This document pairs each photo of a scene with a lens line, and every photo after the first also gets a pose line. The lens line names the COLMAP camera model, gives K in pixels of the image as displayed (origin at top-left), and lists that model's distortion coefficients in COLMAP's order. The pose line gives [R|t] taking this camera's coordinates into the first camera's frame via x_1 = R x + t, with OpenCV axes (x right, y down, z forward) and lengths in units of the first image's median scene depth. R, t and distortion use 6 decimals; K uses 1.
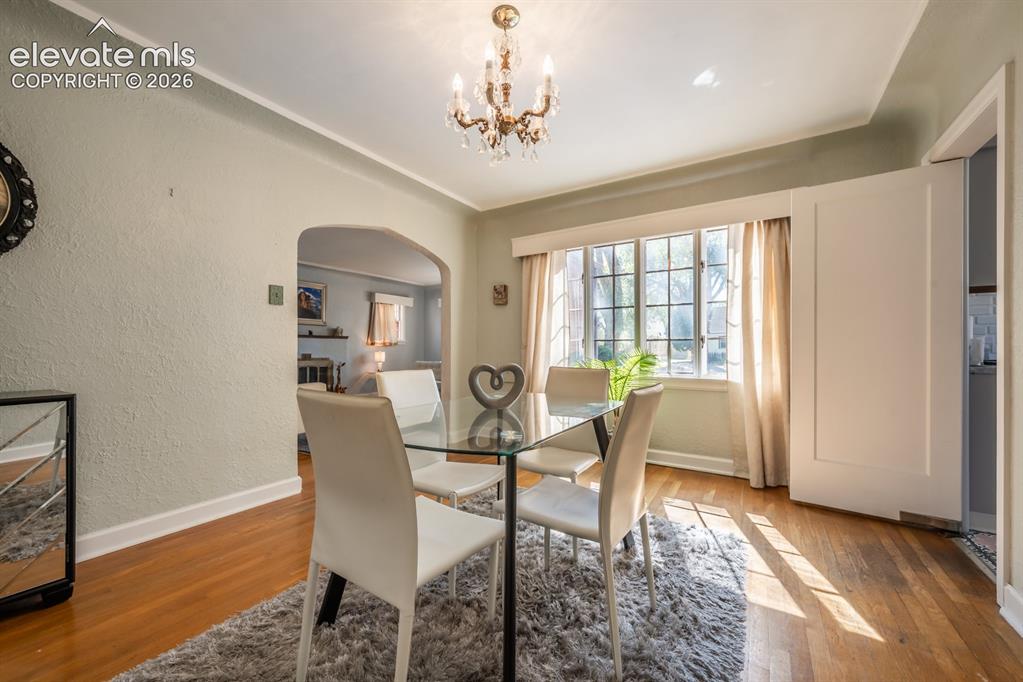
lens RADIAL K [[399.0, 0, 511.2], [0, 399.0, 344.6], [0, 0, 1]] dist [-0.010817, 0.001330]
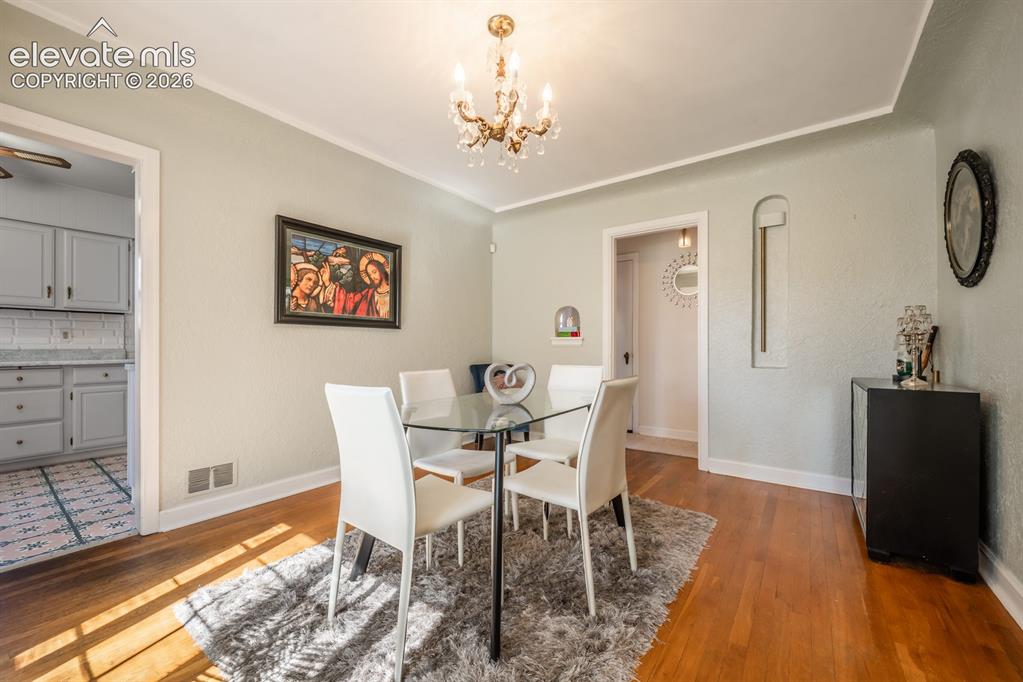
lens RADIAL K [[399.0, 0, 508.7], [0, 399.0, 340.4], [0, 0, 1]] dist [-0.010817, 0.001330]
pose [[-0.996401, 0.000788, 0.084766, -0.104629], [-0.001085, 0.999756, -0.022041, 0.008993], [-0.084763, -0.022054, -0.996157, 1.757172]]
